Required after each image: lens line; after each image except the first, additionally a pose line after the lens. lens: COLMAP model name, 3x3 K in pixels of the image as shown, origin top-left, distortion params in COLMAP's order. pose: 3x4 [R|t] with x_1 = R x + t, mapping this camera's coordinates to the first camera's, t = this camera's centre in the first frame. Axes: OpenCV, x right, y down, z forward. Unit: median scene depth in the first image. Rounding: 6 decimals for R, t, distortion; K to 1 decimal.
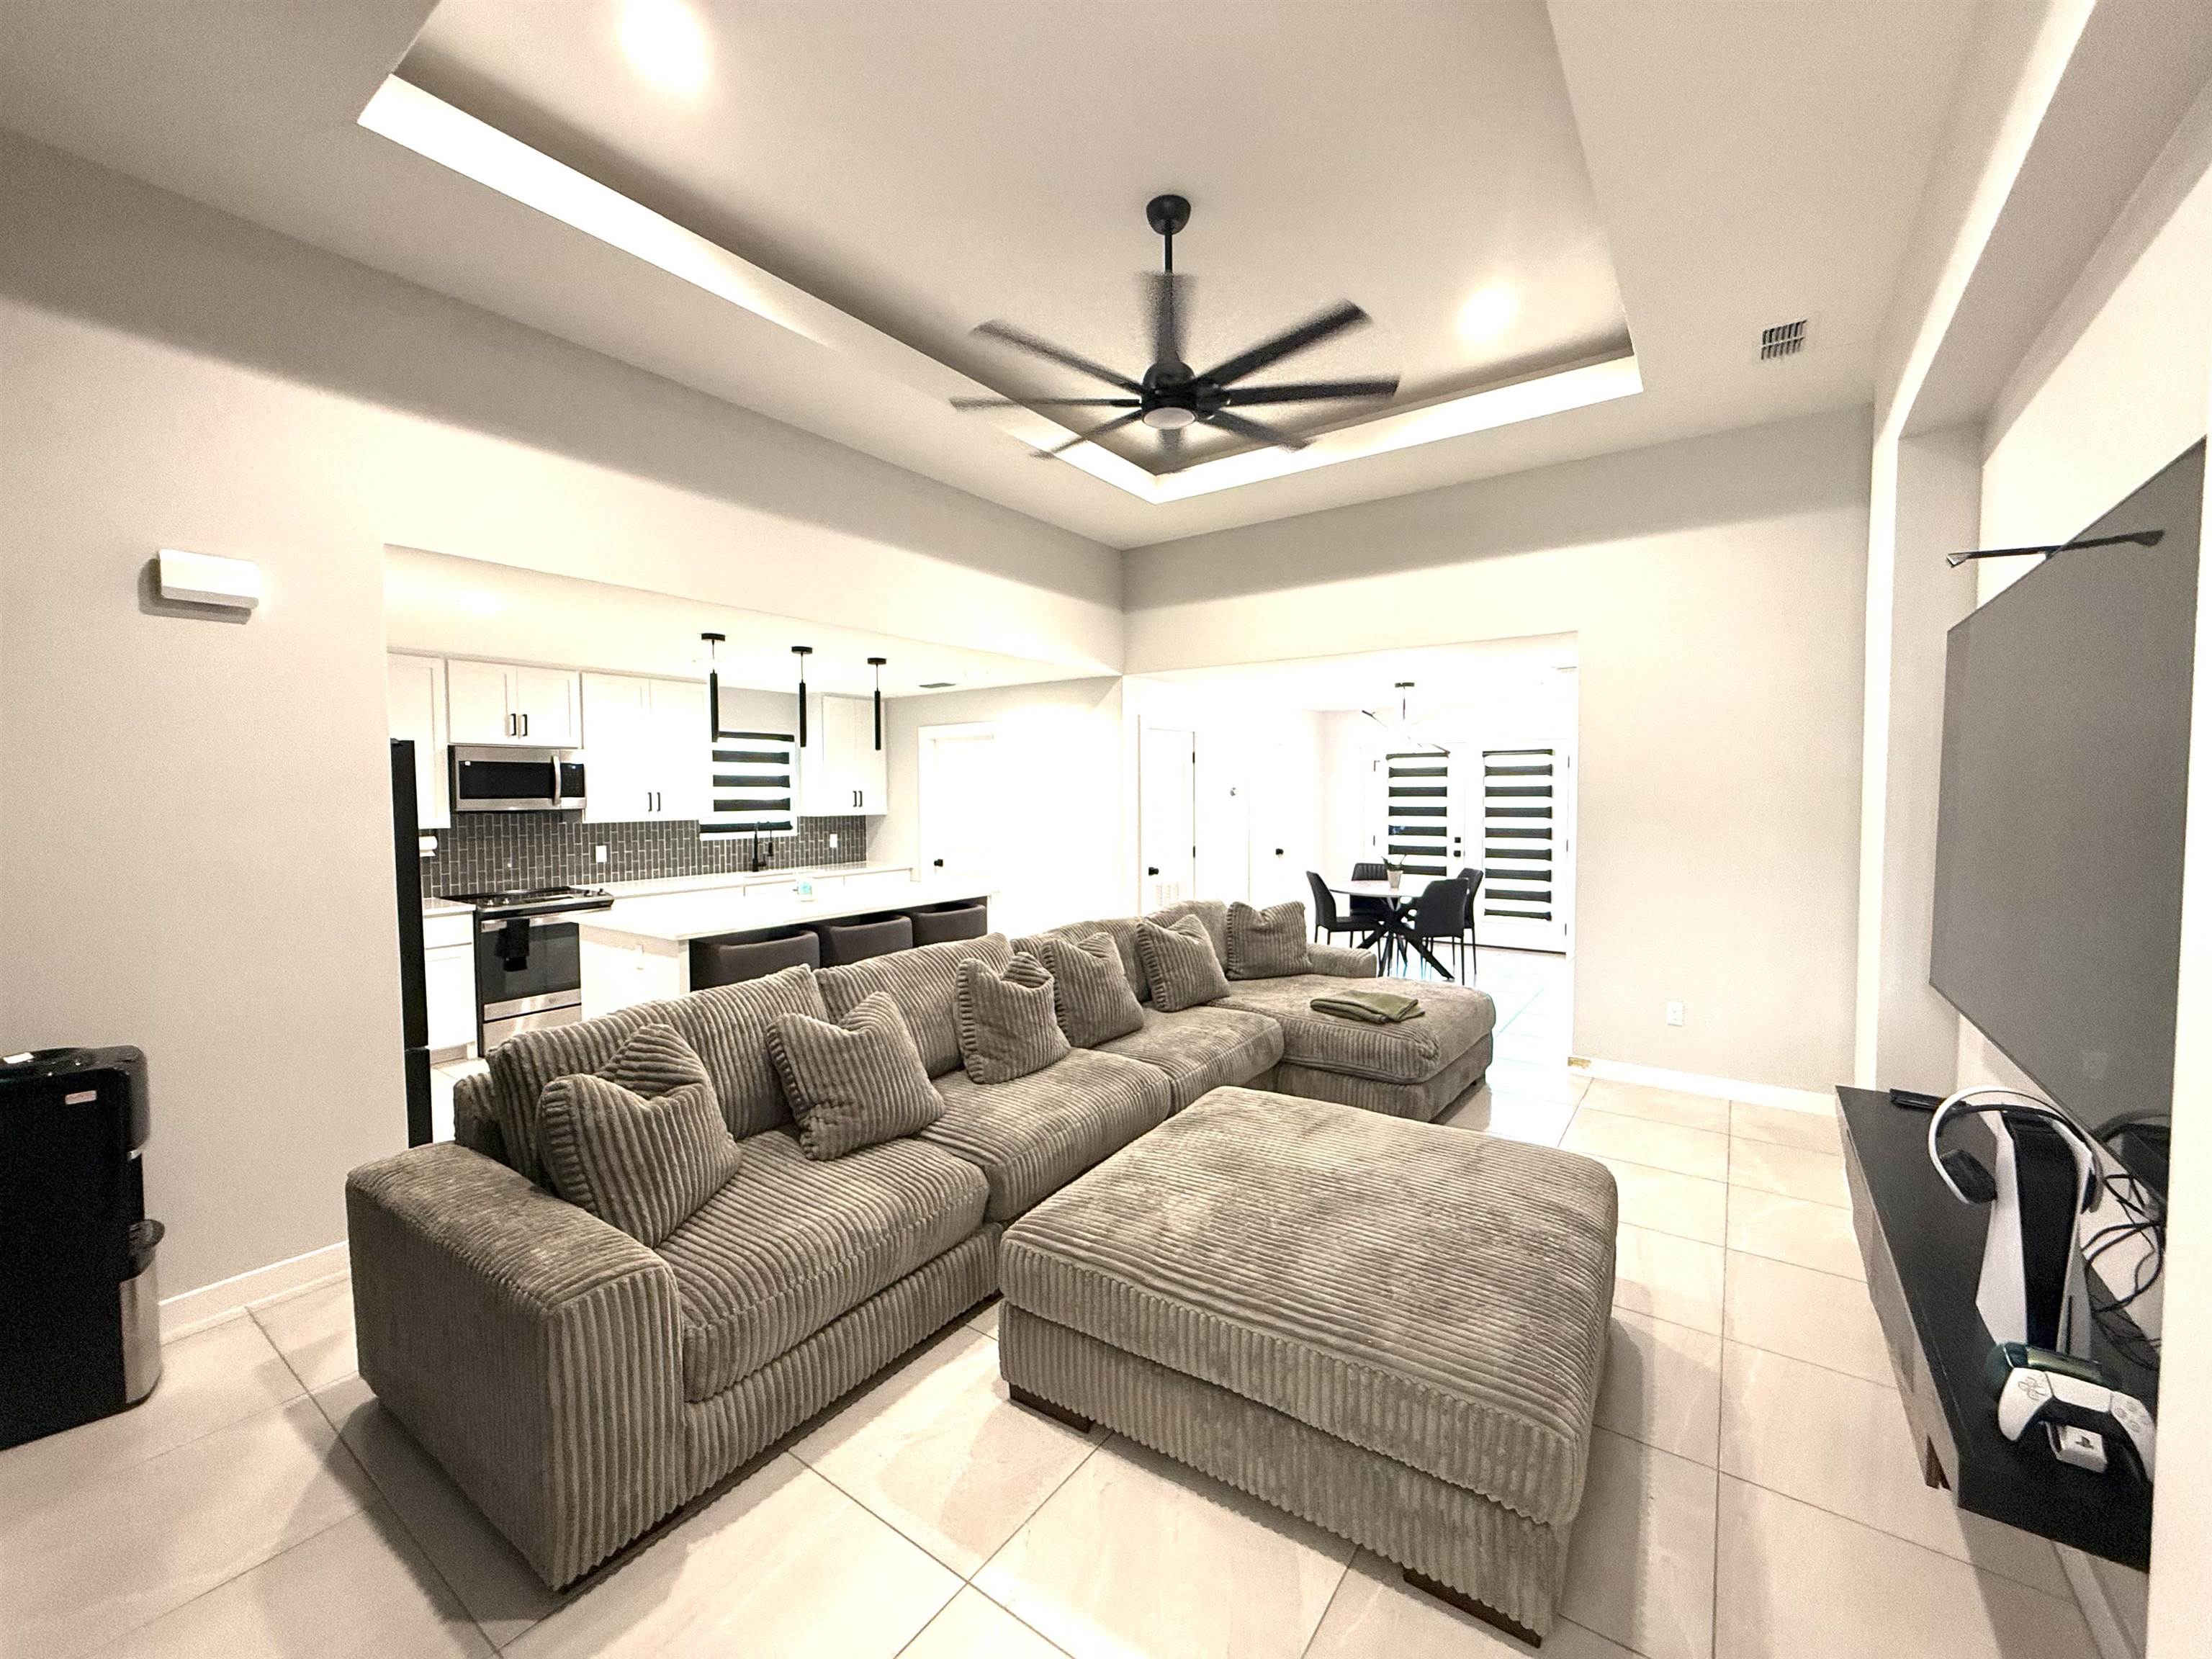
lens RADIAL K [[886.0, 0, 1103.9], [0, 886.0, 826.7], [0, 0, 1]] dist [0.001723, 0.000002]
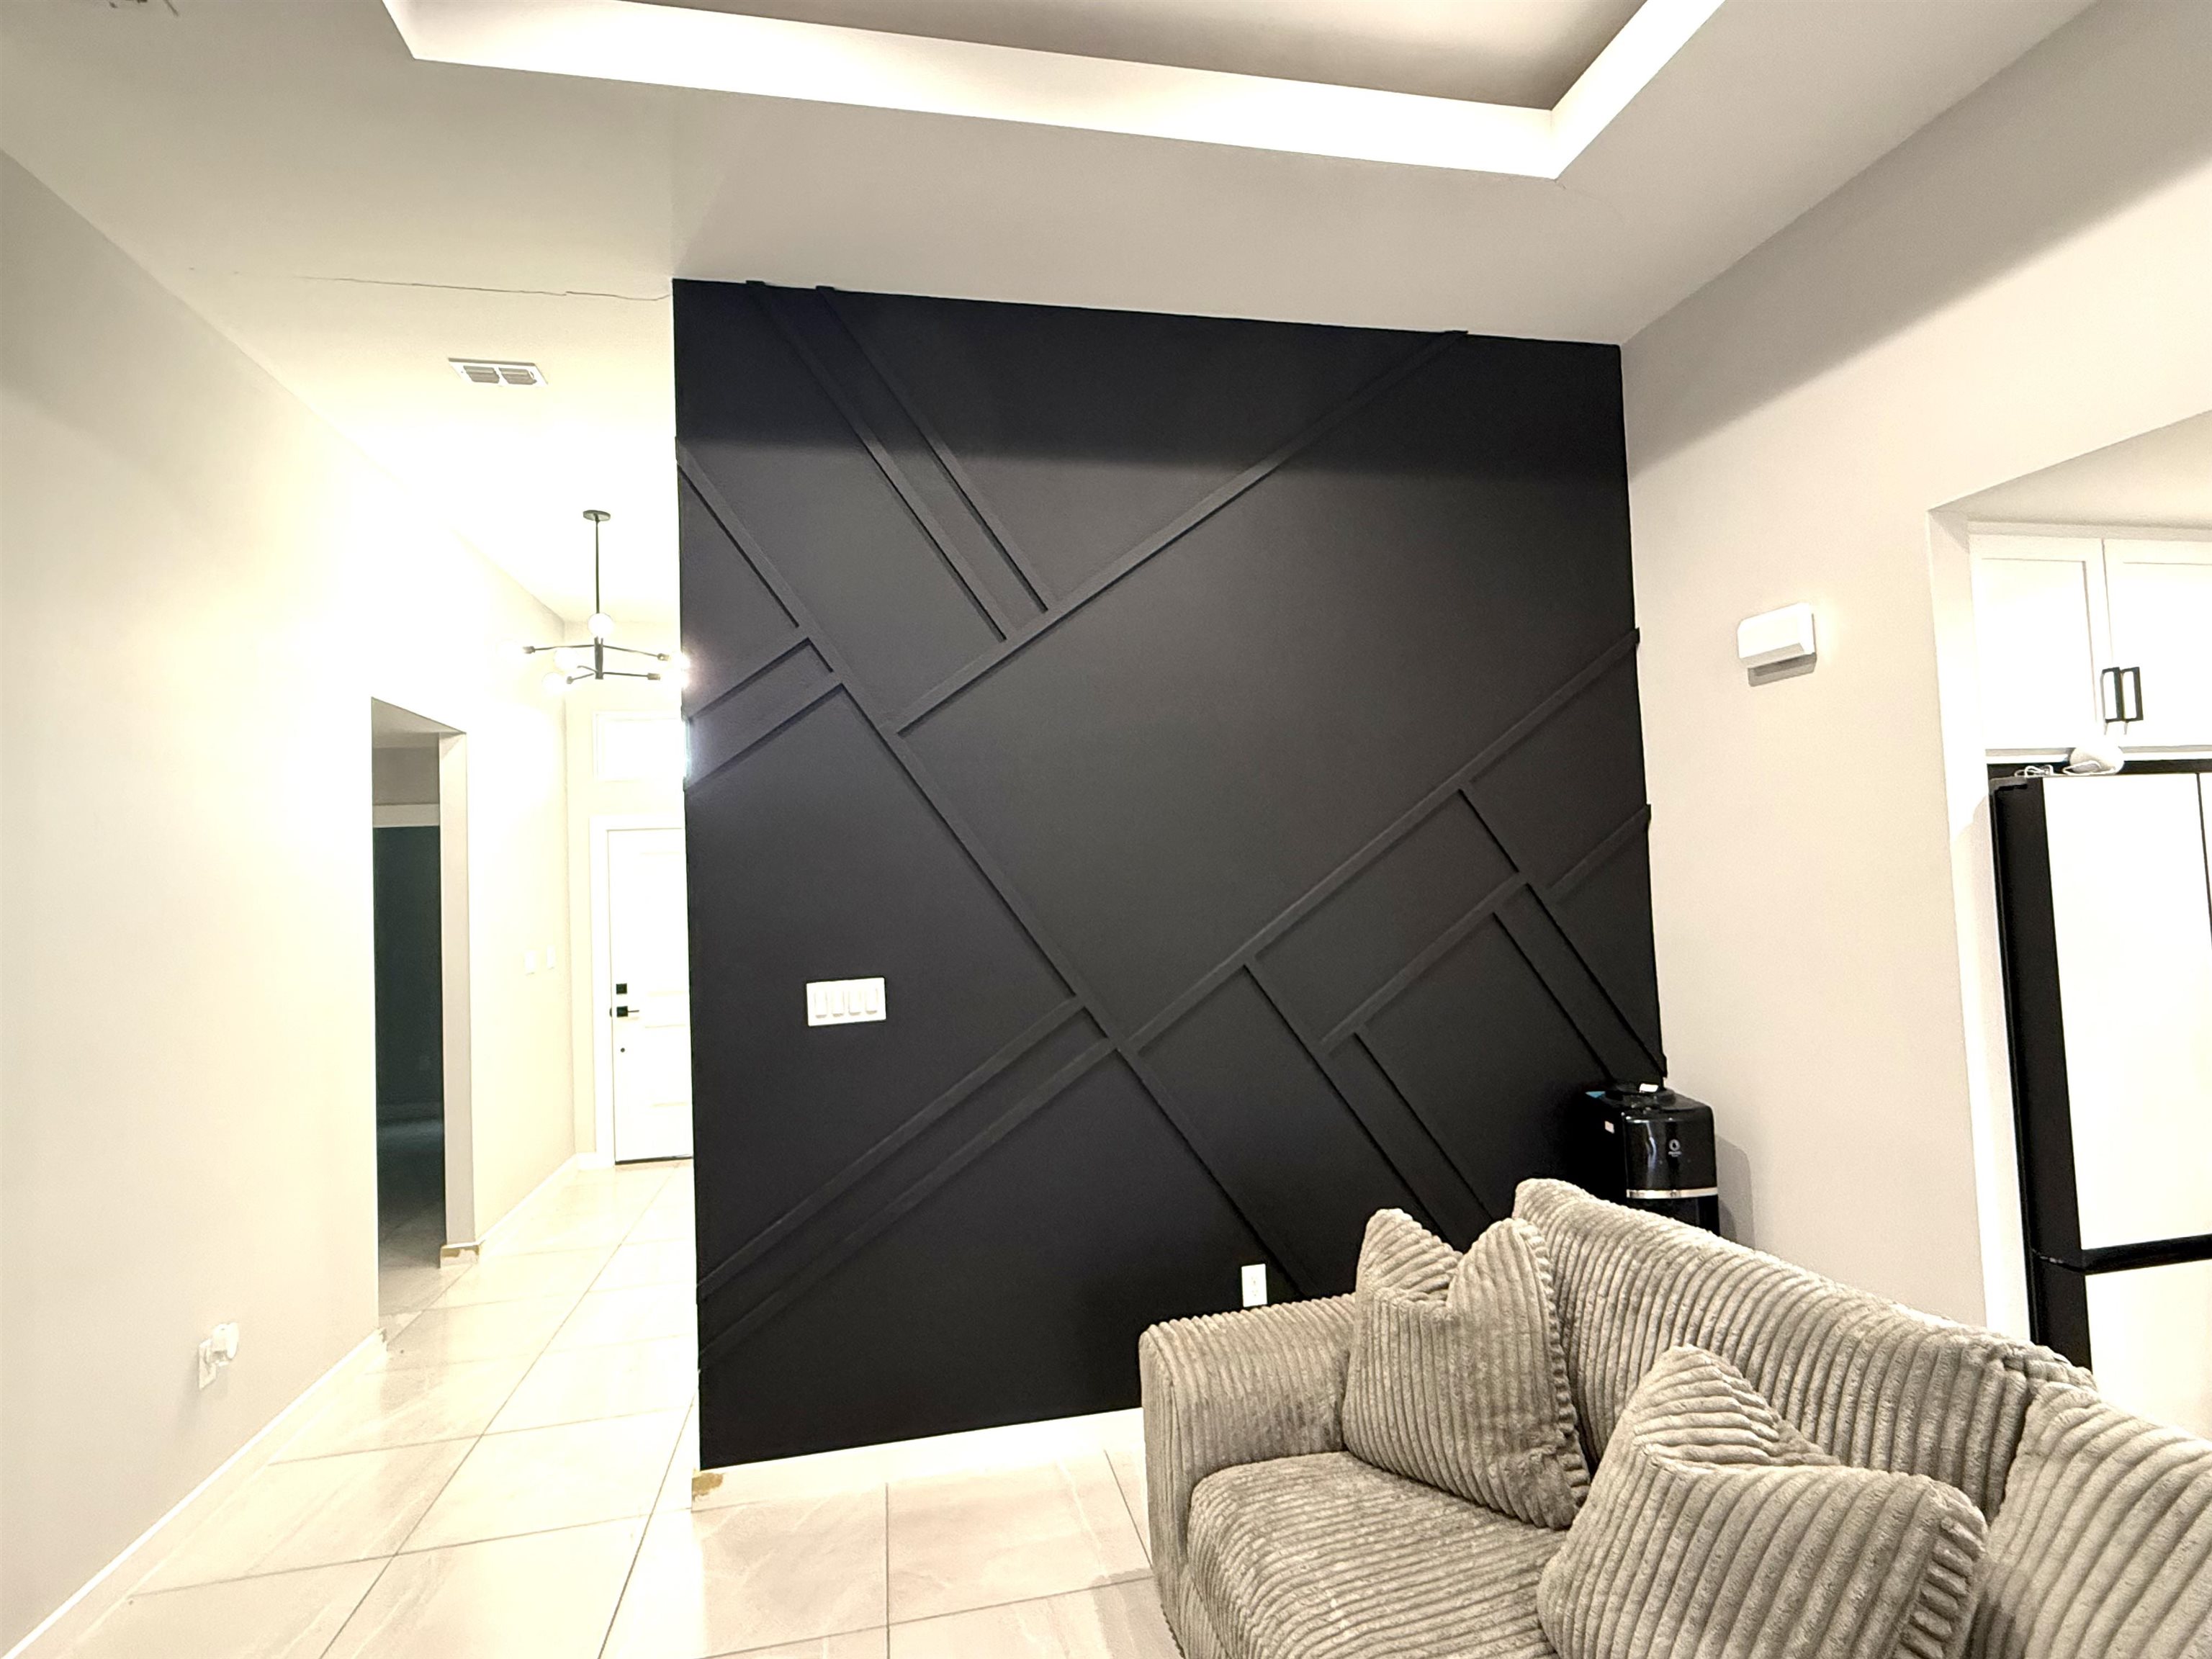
lens RADIAL K [[1103.5, 0, 1114.8], [0, 1103.5, 829.3], [0, 0, 1]] dist [0.004833, 0.000321]
pose [[-0.678249, -0.004119, -0.734820, 0.144240], [0.007228, 0.999899, -0.012276, -0.027136], [0.734796, -0.013638, -0.678151, 0.555218]]
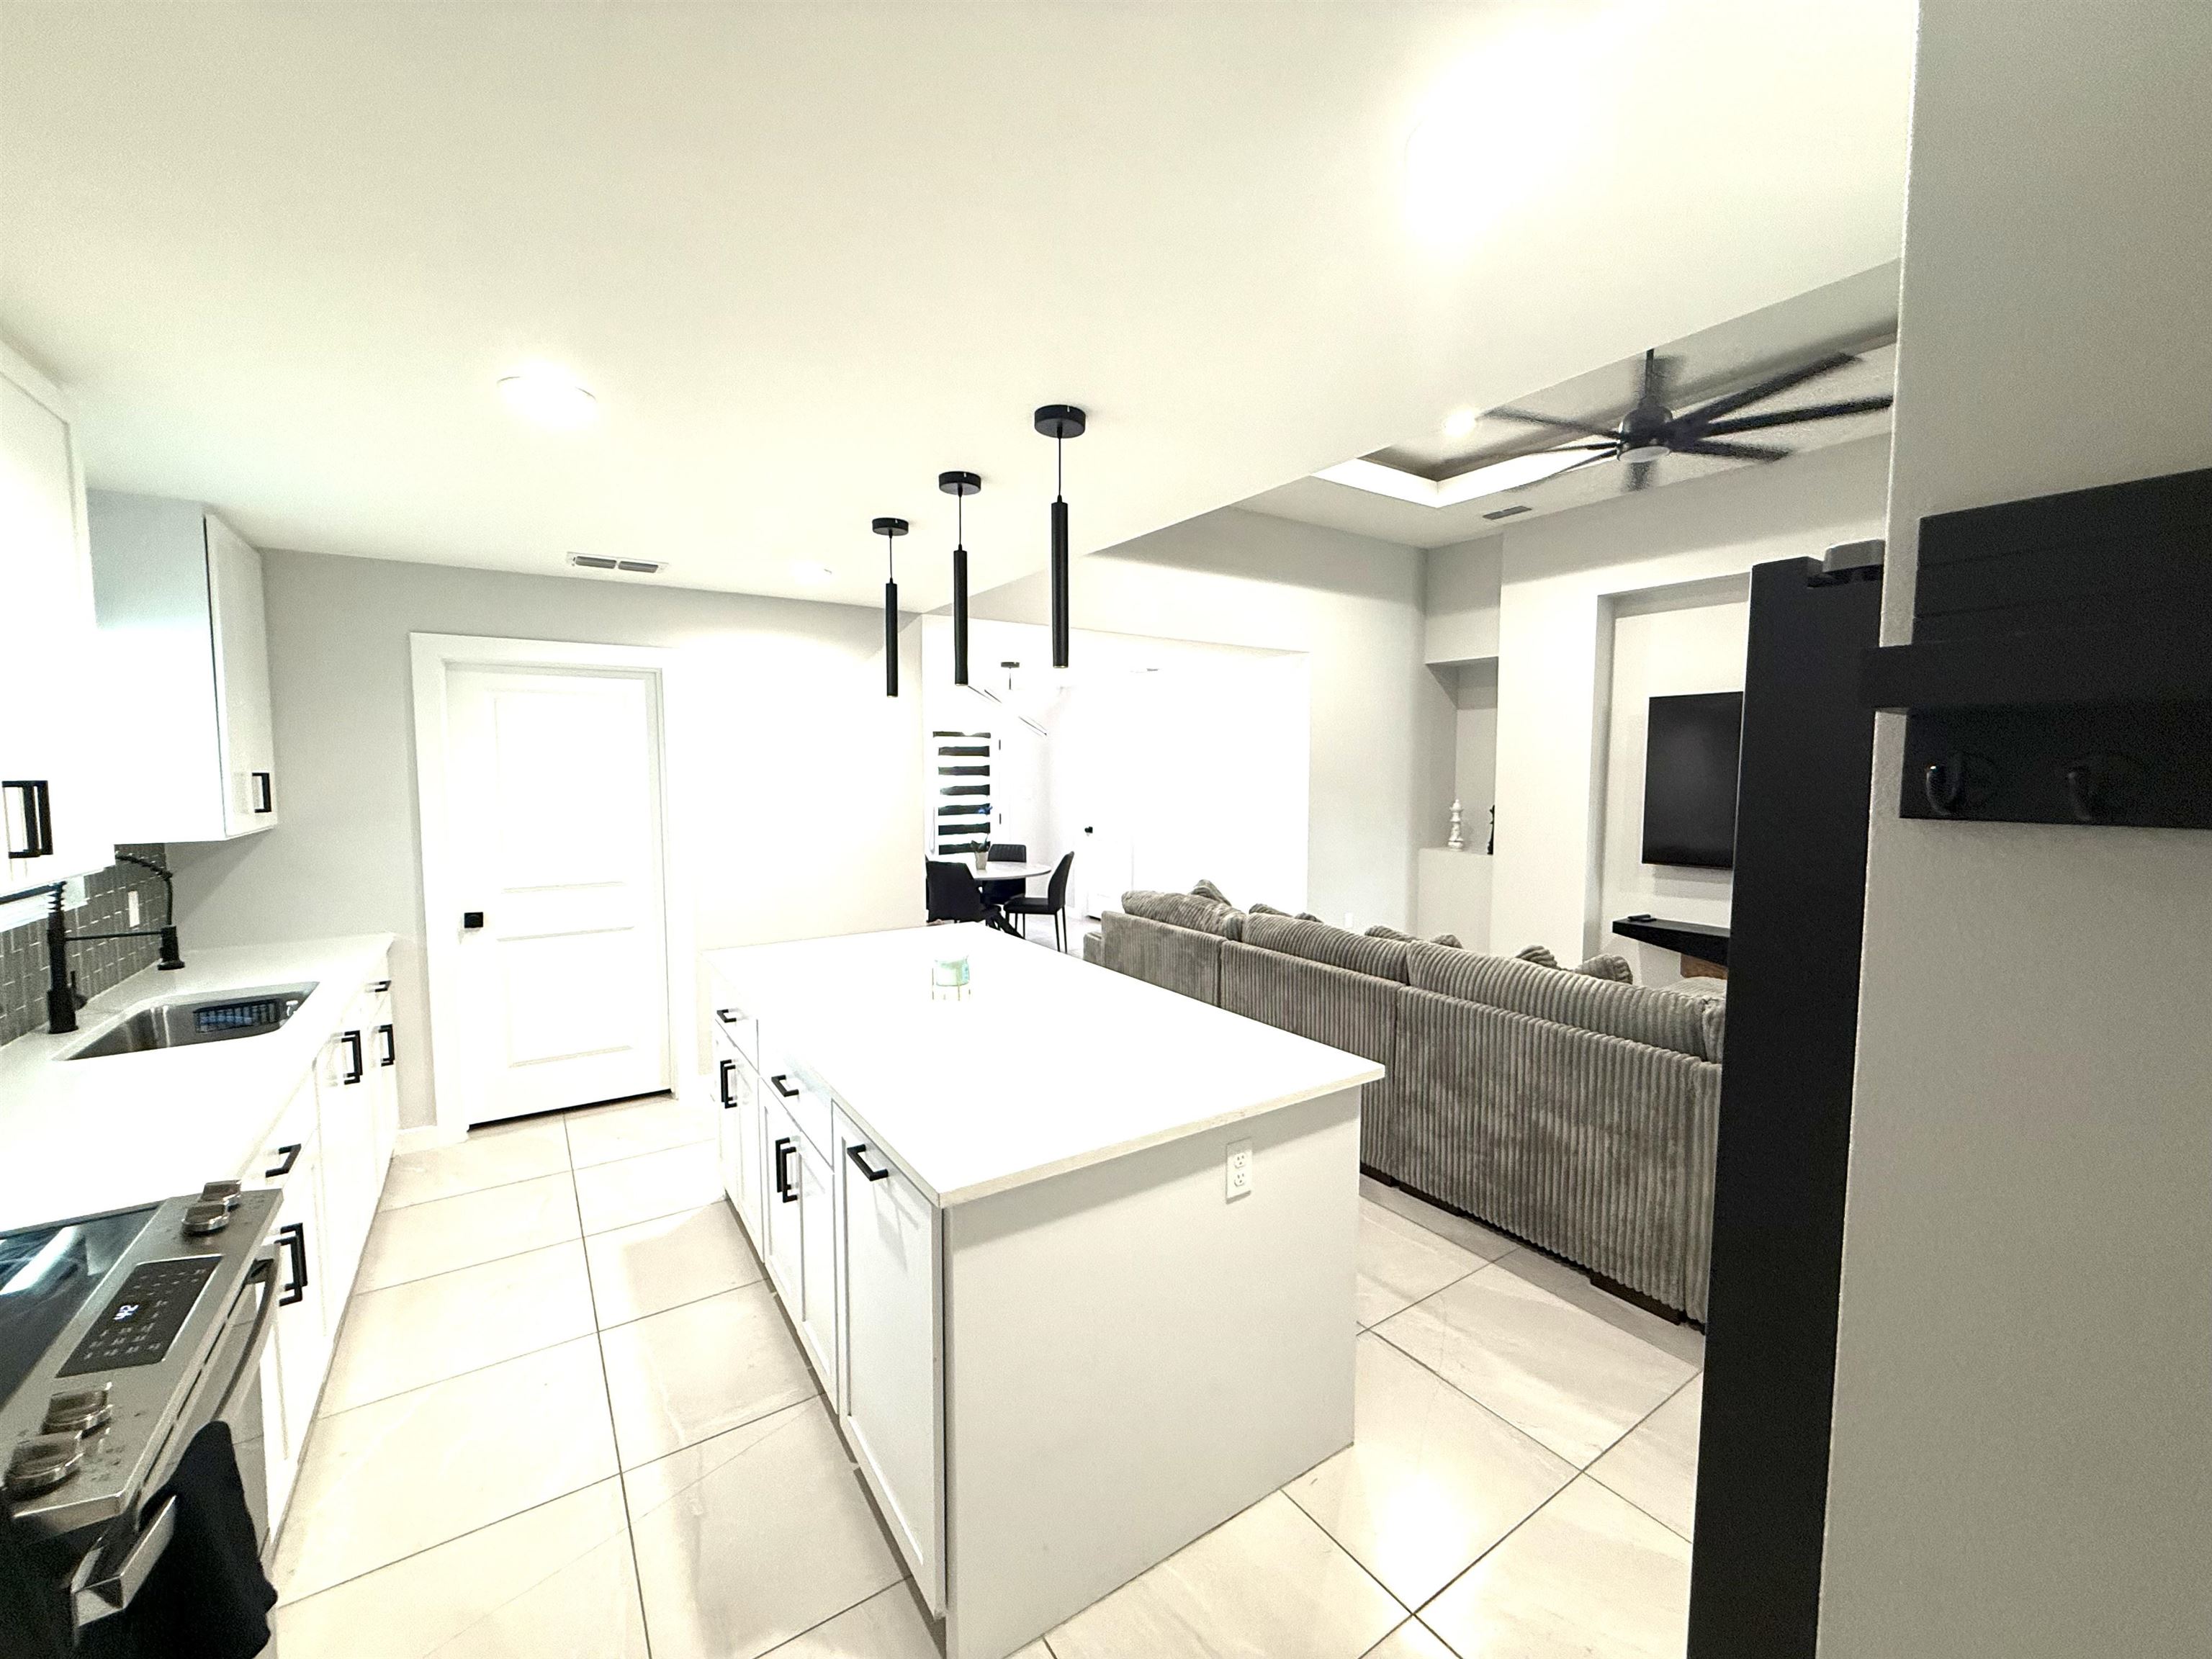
lens RADIAL K [[886.0, 0, 1103.9], [0, 886.0, 826.7], [0, 0, 1]] dist [0.001723, 0.000002]
pose [[0.356577, -0.063429, 0.932110, -0.678347], [0.042206, 0.997768, 0.051751, -0.029348], [-0.933312, 0.020888, 0.358458, 0.651007]]
